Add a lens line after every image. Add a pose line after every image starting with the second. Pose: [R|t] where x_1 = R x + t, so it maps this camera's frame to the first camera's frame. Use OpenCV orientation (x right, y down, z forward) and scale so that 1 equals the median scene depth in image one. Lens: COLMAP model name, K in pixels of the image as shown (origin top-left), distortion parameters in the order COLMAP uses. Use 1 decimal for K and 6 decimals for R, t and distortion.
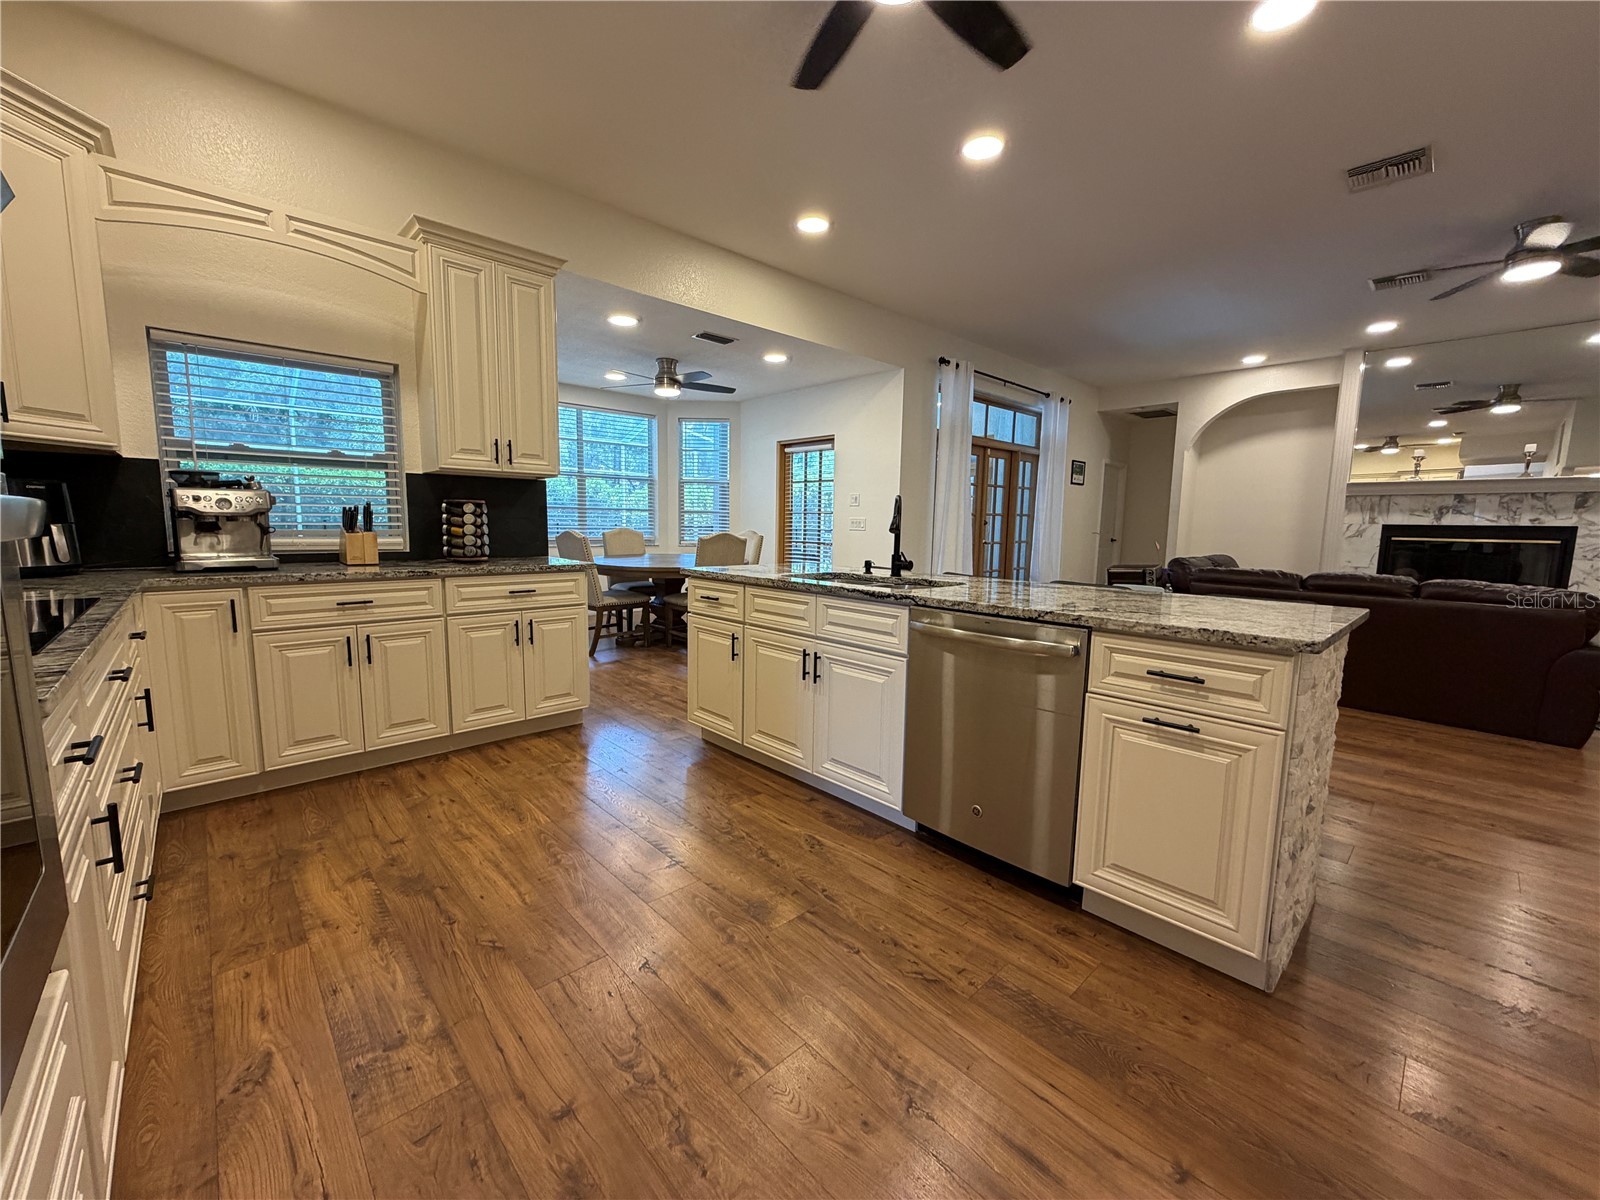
lens RADIAL K [[636.0, 0, 794.9], [0, 636.0, 599.6], [0, 0, 1]] dist [-0.002375, 0.000469]
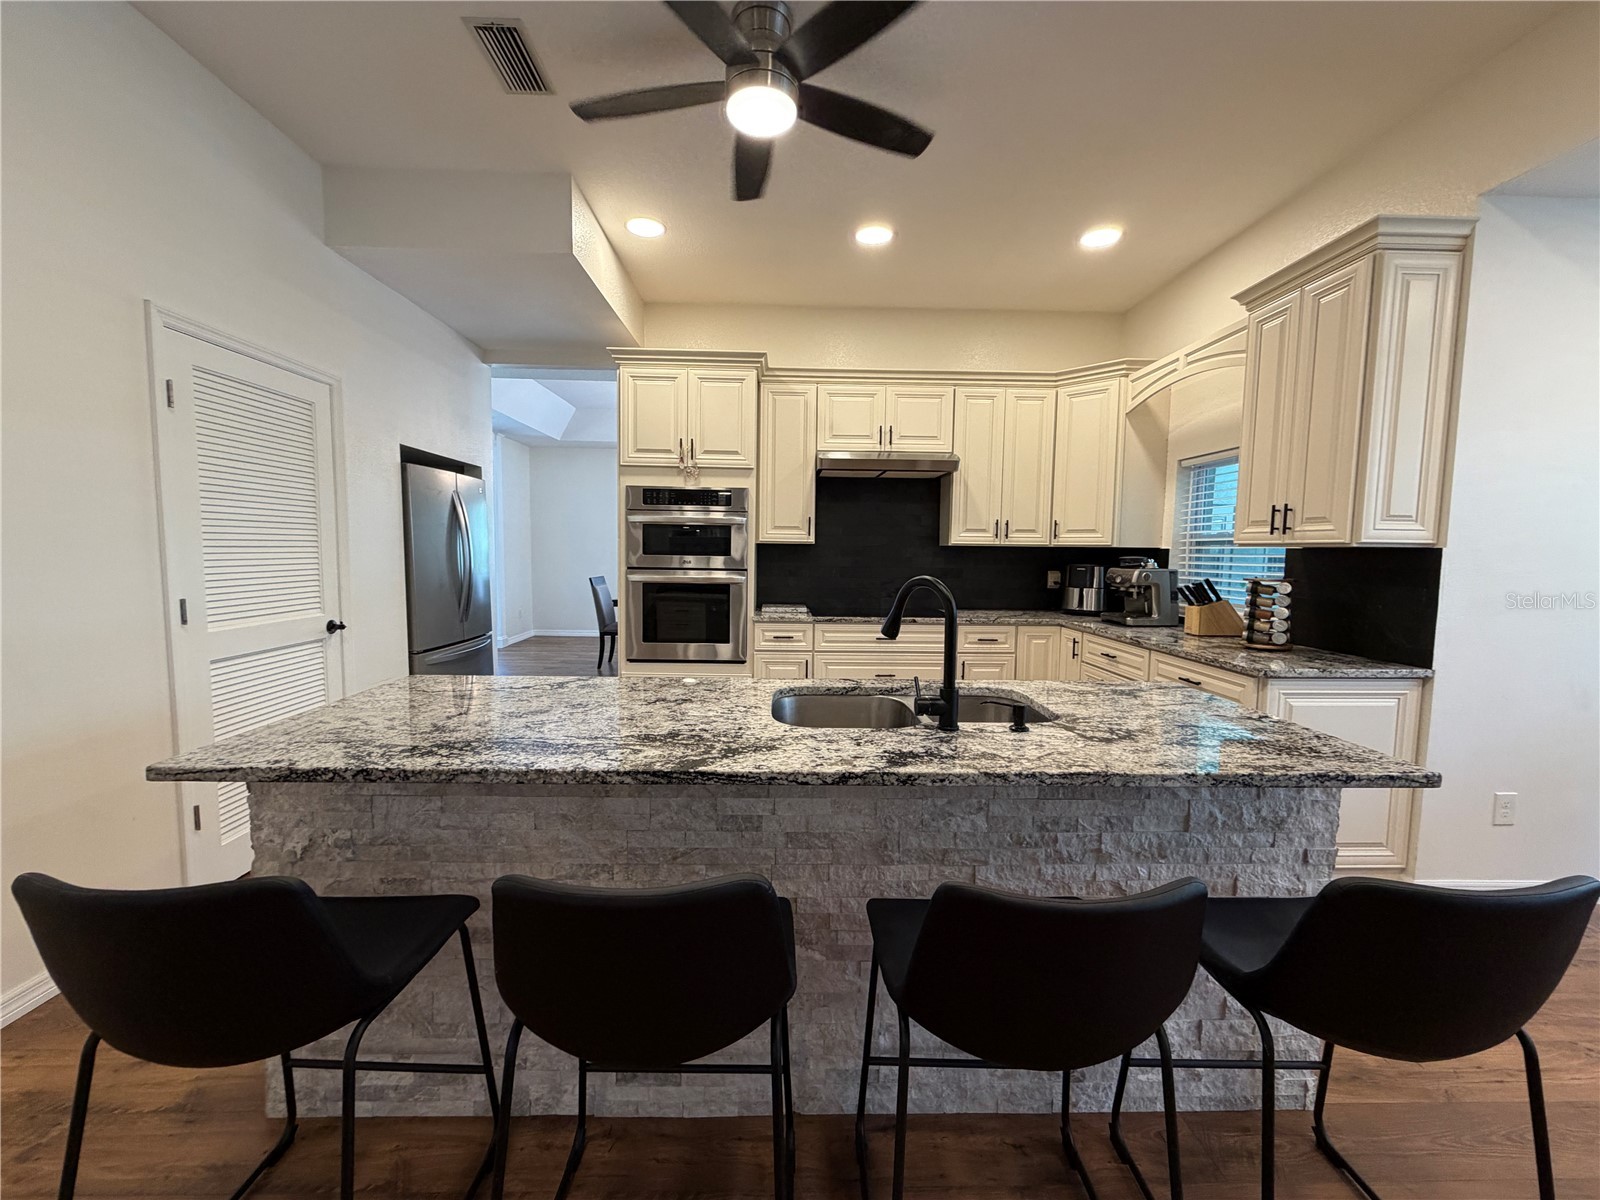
lens RADIAL K [[636.0, 0, 794.9], [0, 636.0, 599.6], [0, 0, 1]] dist [-0.002375, 0.000469]
pose [[-0.664568, 0.035354, -0.746391, 0.696077], [-0.113231, 0.982580, 0.147360, -0.227237], [0.738599, 0.182446, -0.648988, 1.360106]]
